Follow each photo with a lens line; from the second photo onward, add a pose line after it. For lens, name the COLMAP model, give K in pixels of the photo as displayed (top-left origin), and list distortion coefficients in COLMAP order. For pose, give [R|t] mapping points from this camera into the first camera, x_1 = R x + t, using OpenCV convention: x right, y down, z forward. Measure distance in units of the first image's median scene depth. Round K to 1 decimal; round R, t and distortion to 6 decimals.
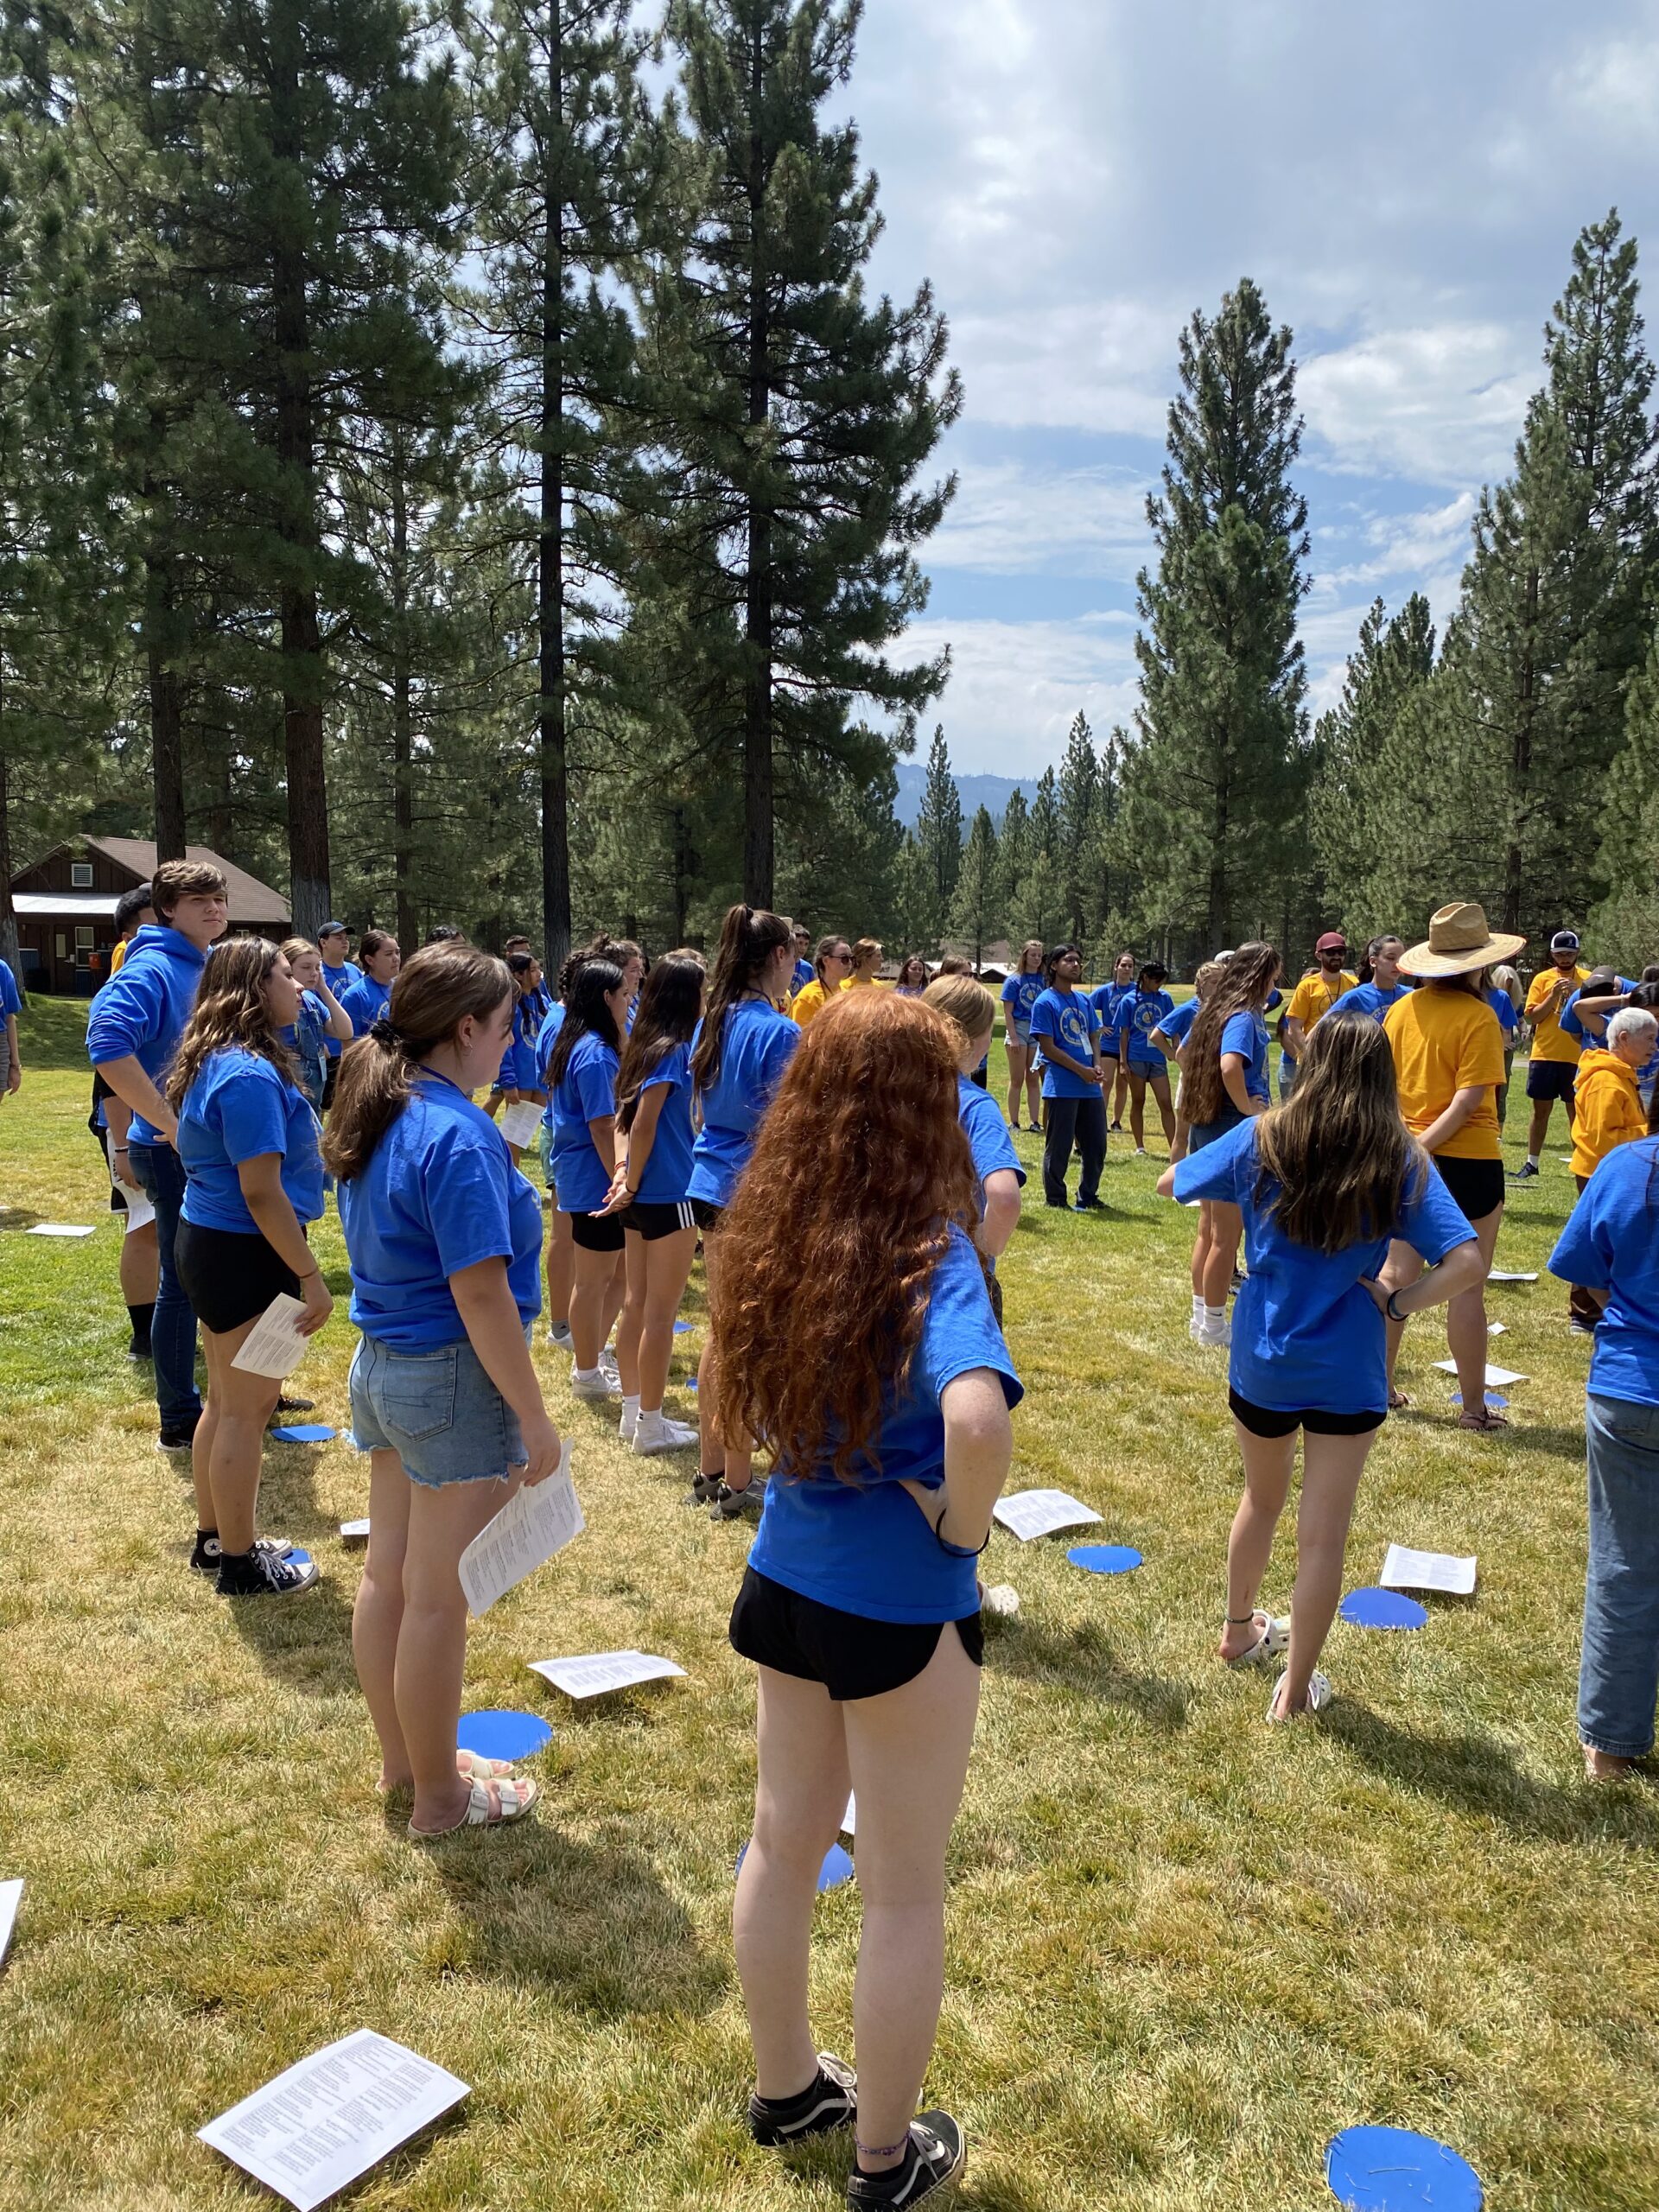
lens RADIAL K [[1706.3, 0, 805.6], [0, 1706.3, 1132.3], [0, 0, 1]] dist [-0.005641, -0.000263]
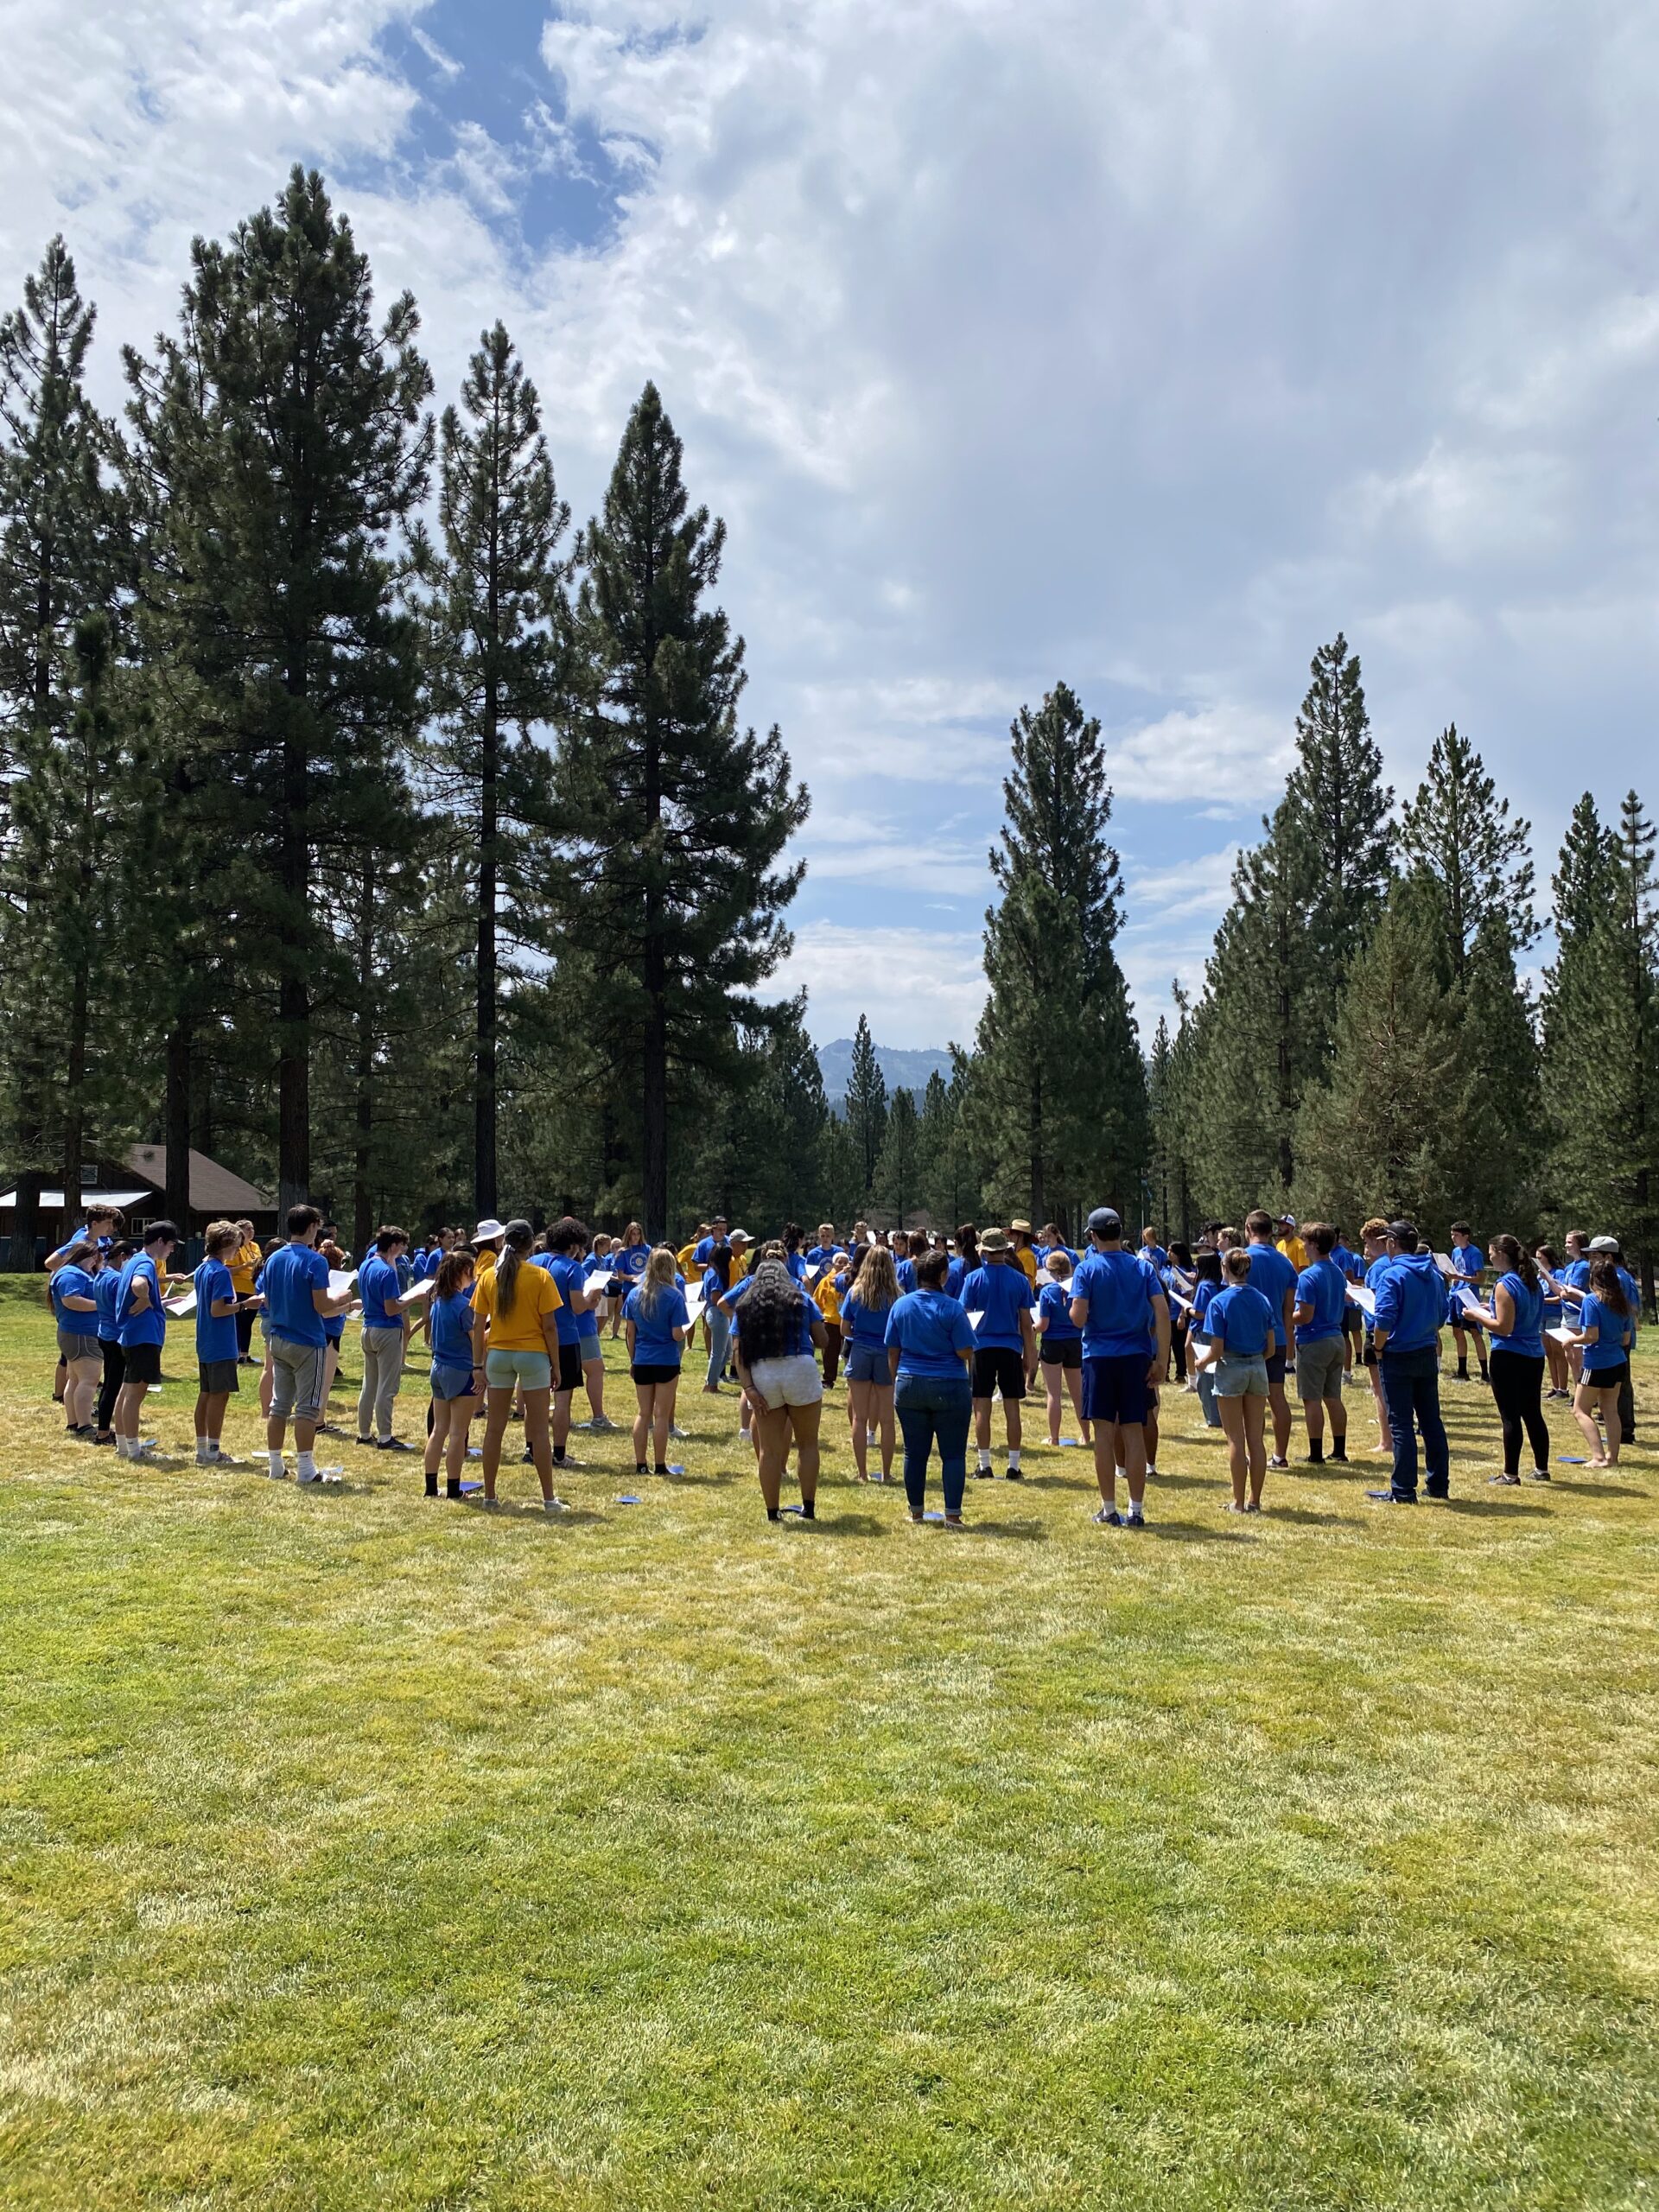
lens RADIAL K [[1706.3, 0, 852.6], [0, 1706.3, 1117.1], [0, 0, 1]] dist [-0.005641, -0.000263]
pose [[0.998184, -0.014558, 0.058459, 0.063353], [0.024345, 0.985076, -0.170388, 0.041356], [-0.055106, 0.171502, 0.983641, -0.343577]]
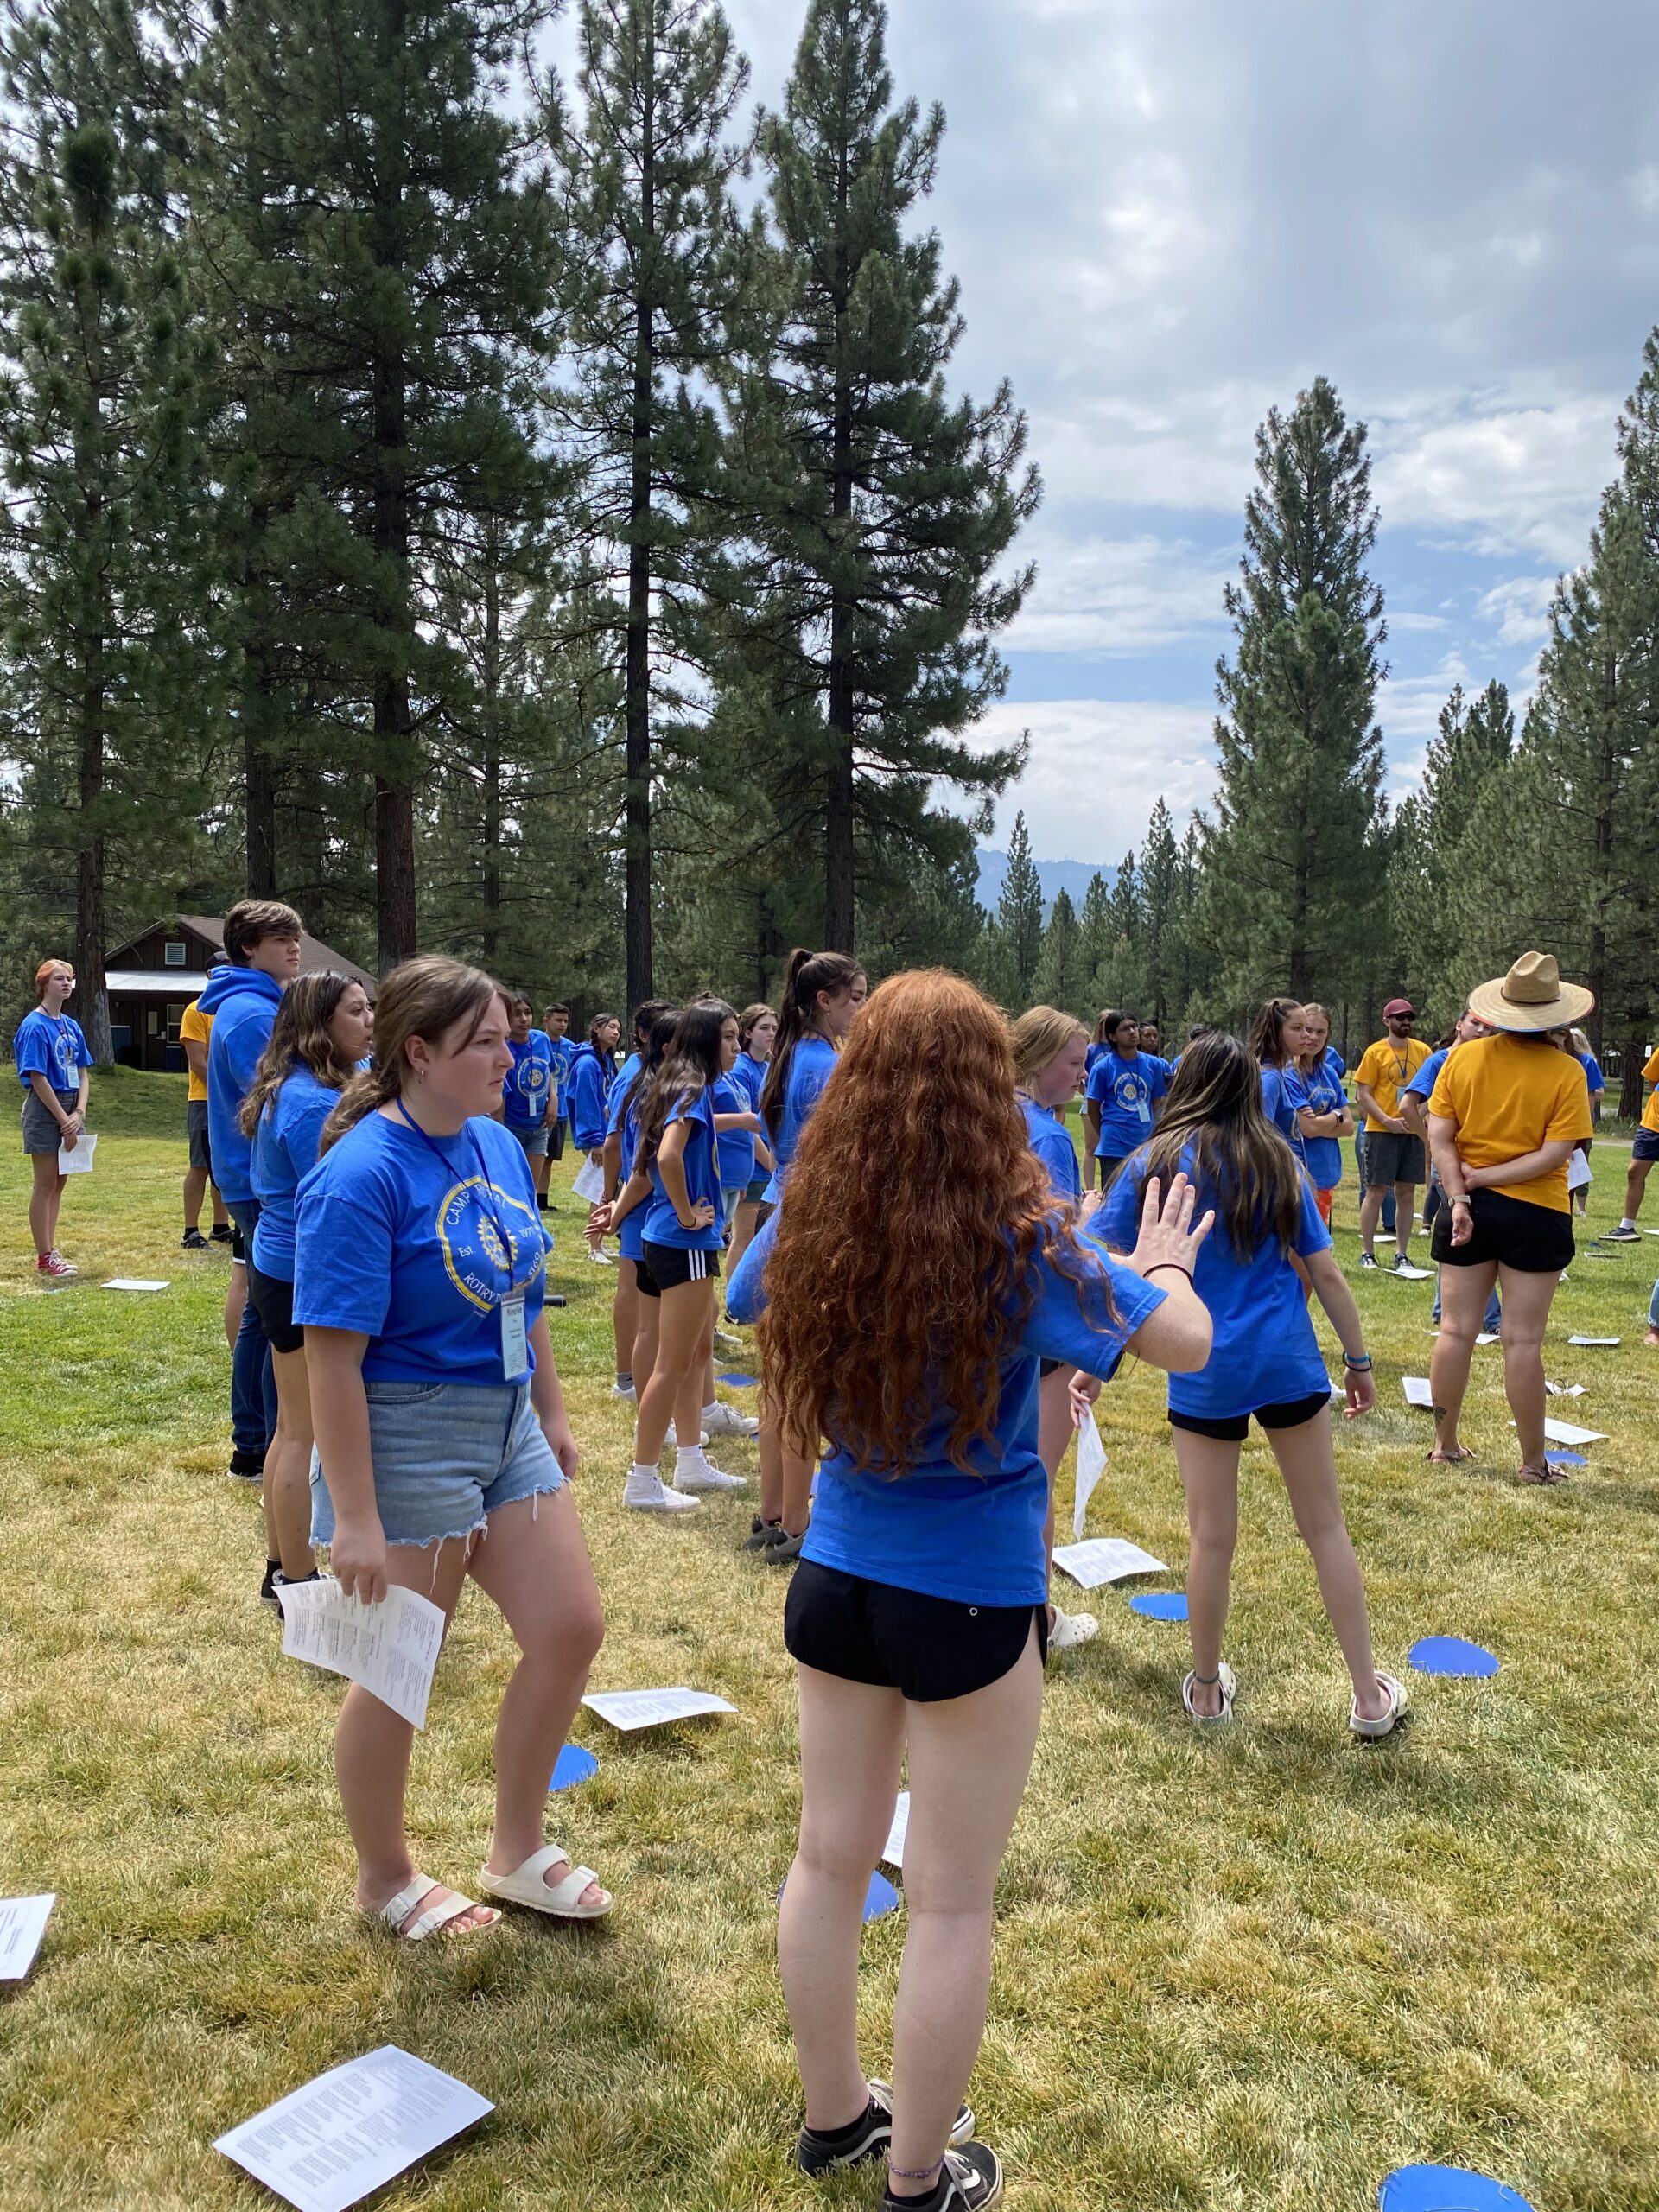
lens RADIAL K [[1706.3, 0, 841.8], [0, 1706.3, 1109.6], [0, 0, 1]] dist [-0.005641, -0.000263]
pose [[0.999641, 0.004229, -0.026443, 0.001275], [-0.005831, 0.998131, -0.060838, 0.002594], [0.026136, 0.060970, 0.997797, -0.000022]]
